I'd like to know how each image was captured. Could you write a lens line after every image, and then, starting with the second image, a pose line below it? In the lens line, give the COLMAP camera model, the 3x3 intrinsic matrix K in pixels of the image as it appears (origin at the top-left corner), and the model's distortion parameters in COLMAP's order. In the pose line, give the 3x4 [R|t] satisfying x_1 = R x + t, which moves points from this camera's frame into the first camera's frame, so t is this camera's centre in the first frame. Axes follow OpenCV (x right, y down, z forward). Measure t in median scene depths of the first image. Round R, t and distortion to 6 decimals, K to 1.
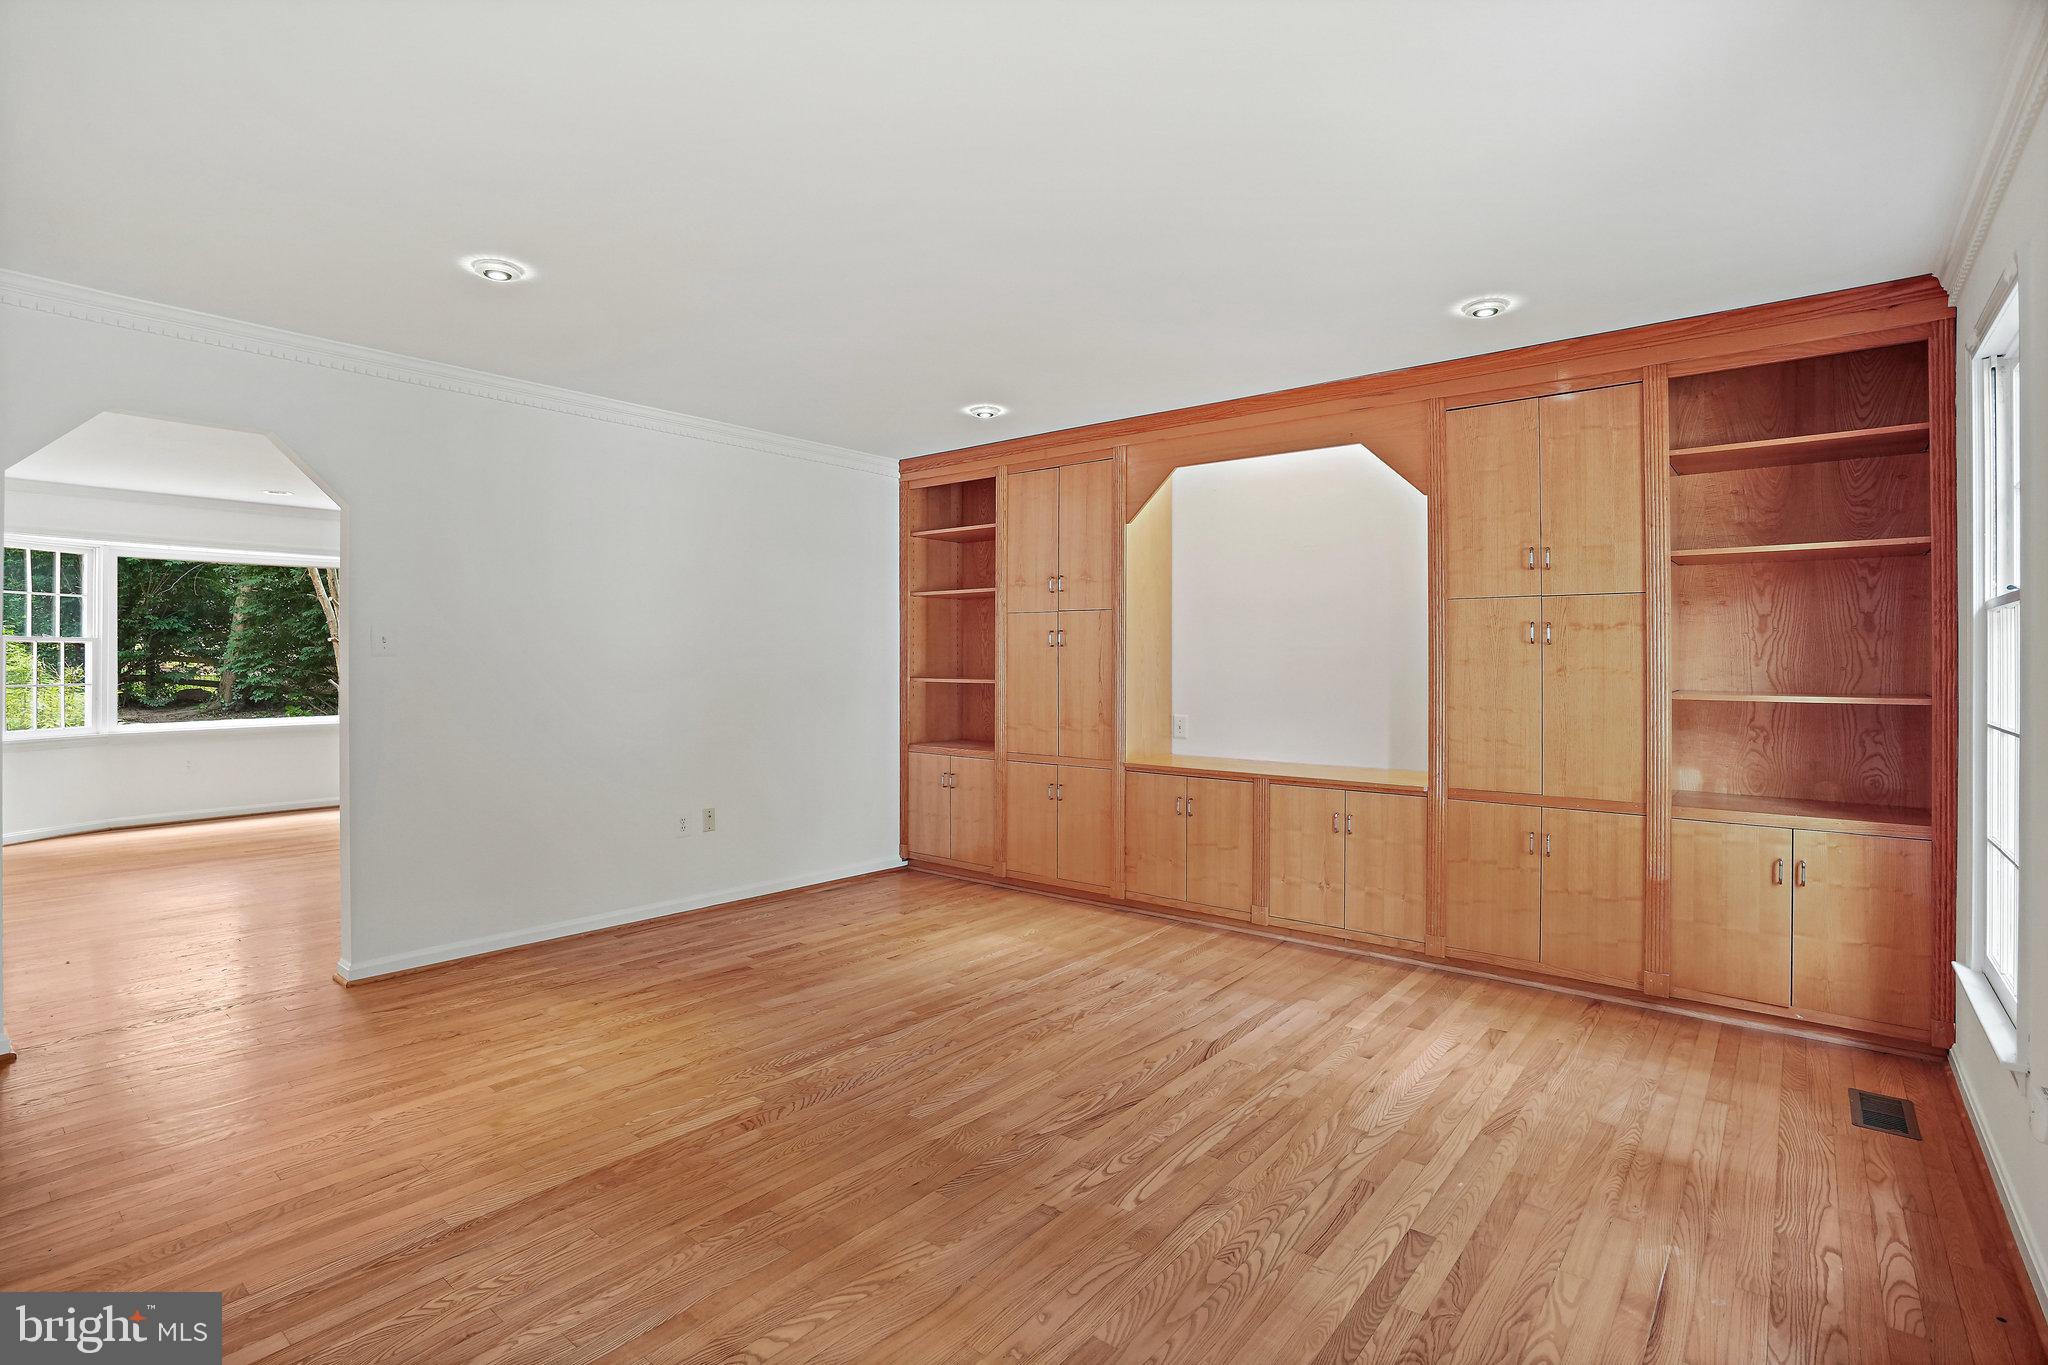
lens RADIAL K [[972.2, 0, 1010.3], [0, 972.2, 657.0], [0, 0, 1]] dist [-0.060859, 0.025860]
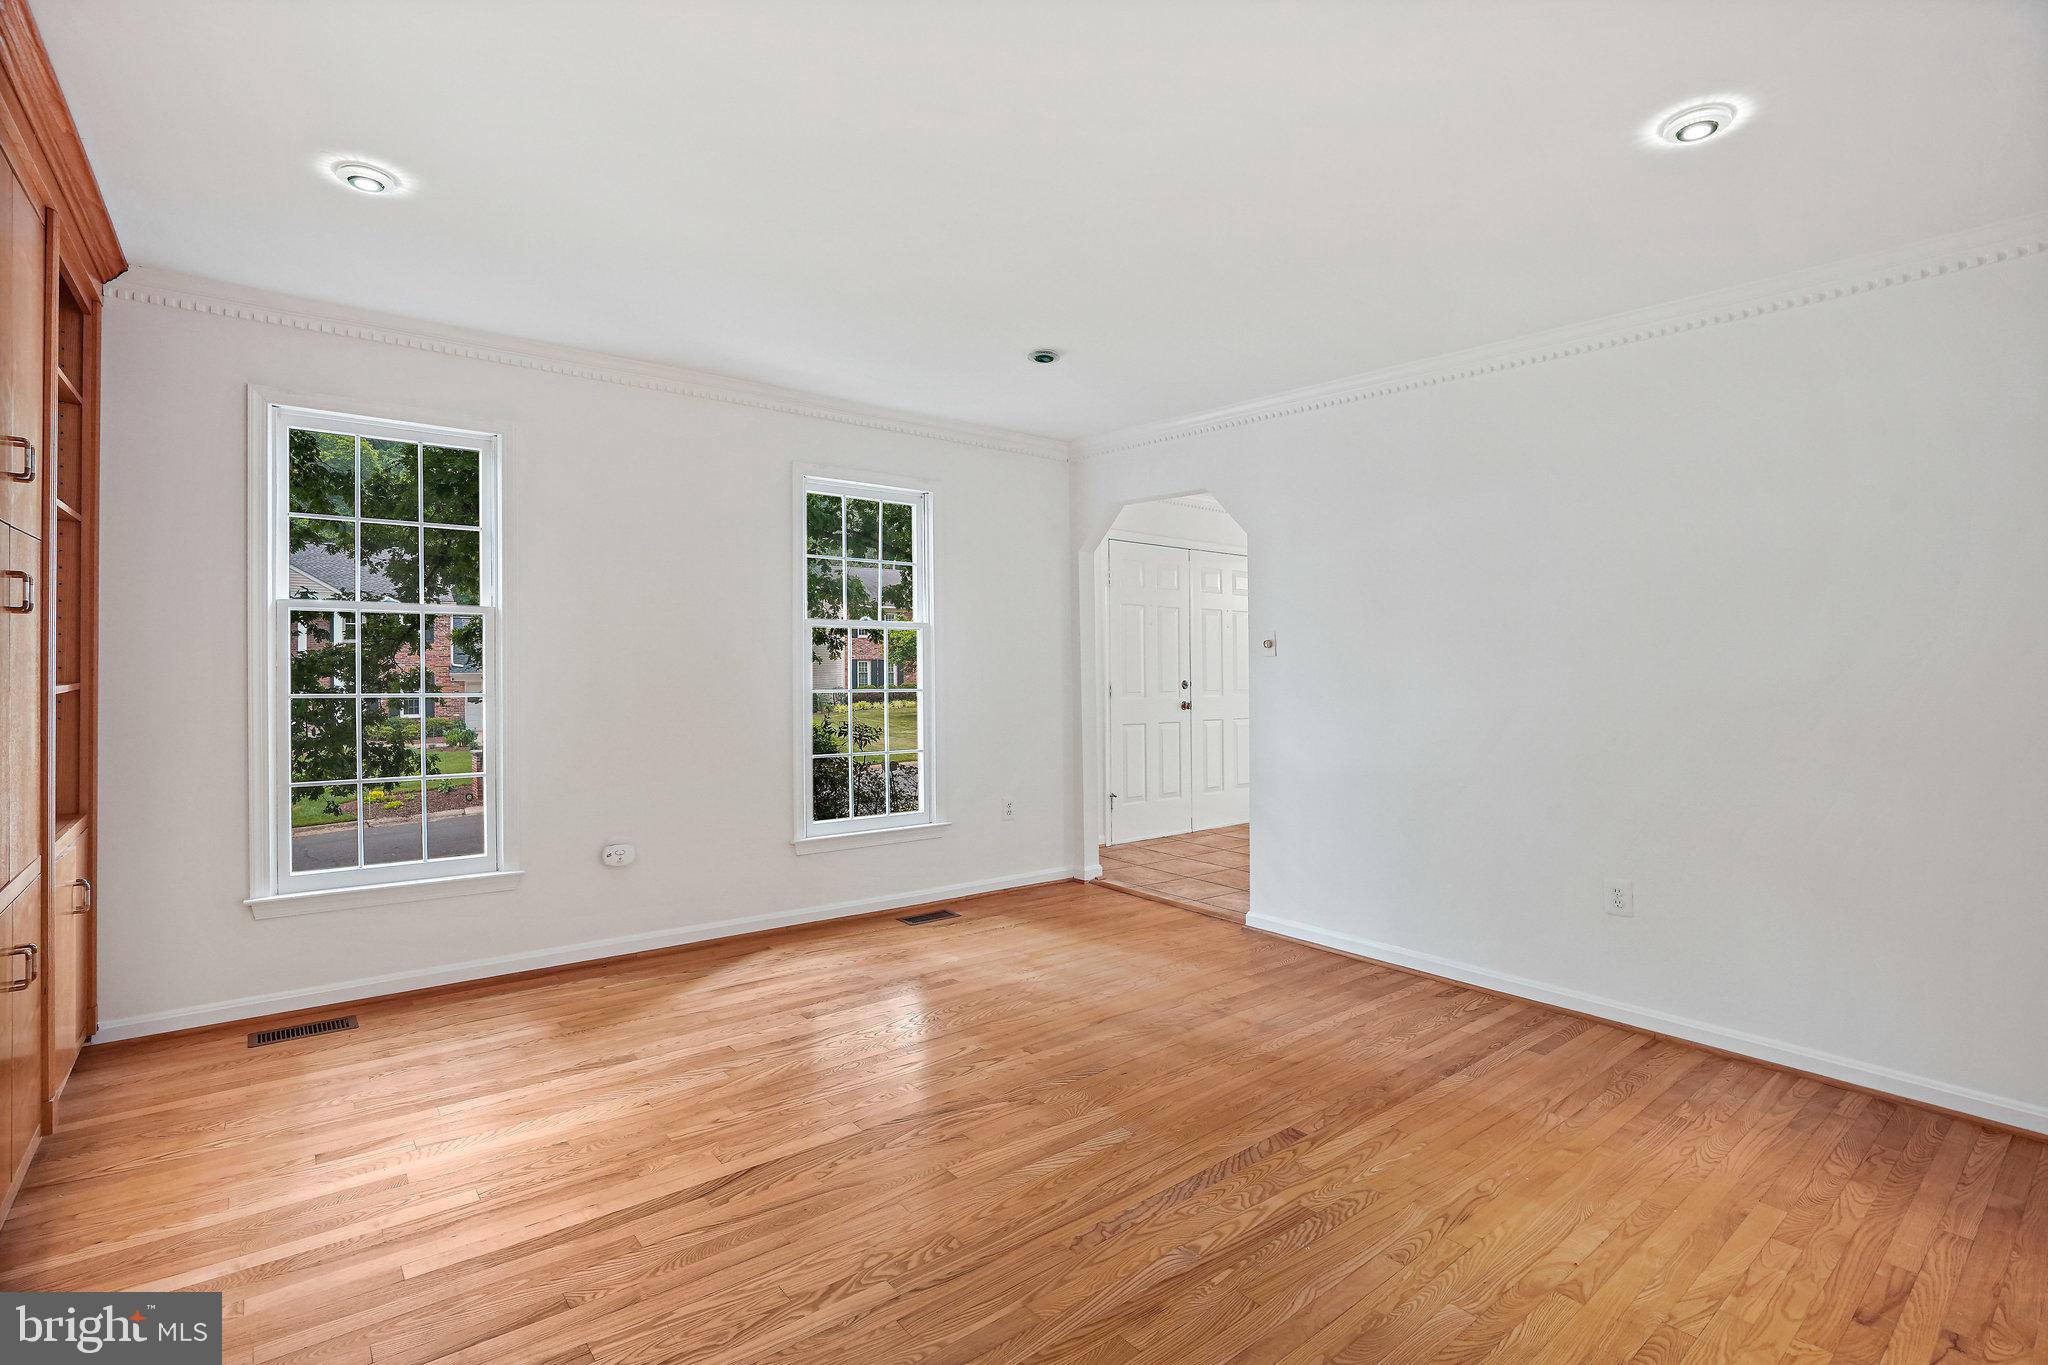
lens RADIAL K [[972.2, 0, 1010.3], [0, 972.2, 657.0], [0, 0, 1]] dist [-0.060859, 0.025860]
pose [[-0.978571, -0.013090, 0.205493, -0.172298], [-0.014832, 0.999866, -0.006937, 0.009309], [-0.205375, -0.009837, -0.978634, 1.912714]]
